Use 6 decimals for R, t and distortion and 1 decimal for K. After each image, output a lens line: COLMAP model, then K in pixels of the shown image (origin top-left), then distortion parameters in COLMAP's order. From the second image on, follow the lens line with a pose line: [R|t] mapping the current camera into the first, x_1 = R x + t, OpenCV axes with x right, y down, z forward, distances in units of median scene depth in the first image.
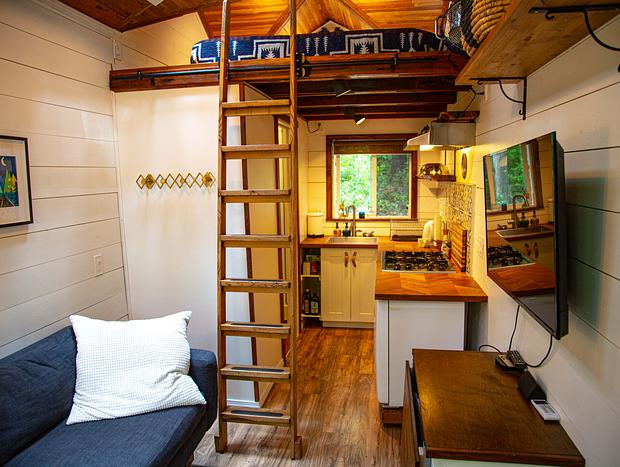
lens RADIAL K [[473.5, 0, 310.0], [0, 473.5, 233.5], [0, 0, 1]] dist [-0.126814, 0.066330]
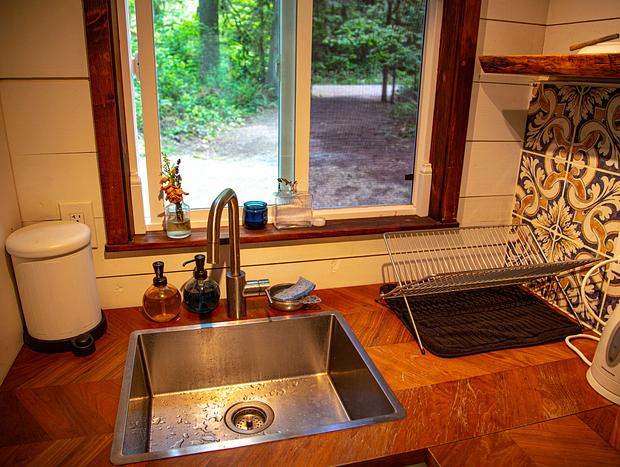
lens RADIAL K [[473.5, 0, 310.0], [0, 473.5, 233.5], [0, 0, 1]] dist [-0.126814, 0.066330]
pose [[0.916265, -0.097892, 0.388427, 0.051800], [0.016304, 0.977990, 0.208015, -0.110302], [-0.400241, -0.184264, 0.897694, 1.040143]]
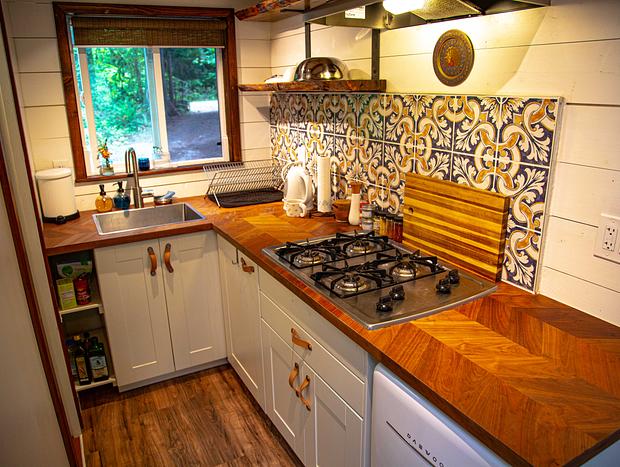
lens RADIAL K [[473.5, 0, 310.0], [0, 473.5, 233.5], [0, 0, 1]] dist [-0.126814, 0.066330]
pose [[0.794033, -0.183390, 0.579551, -0.083847], [0.084613, 0.977469, 0.193378, -0.065547], [-0.601957, -0.104511, 0.791660, 0.626869]]
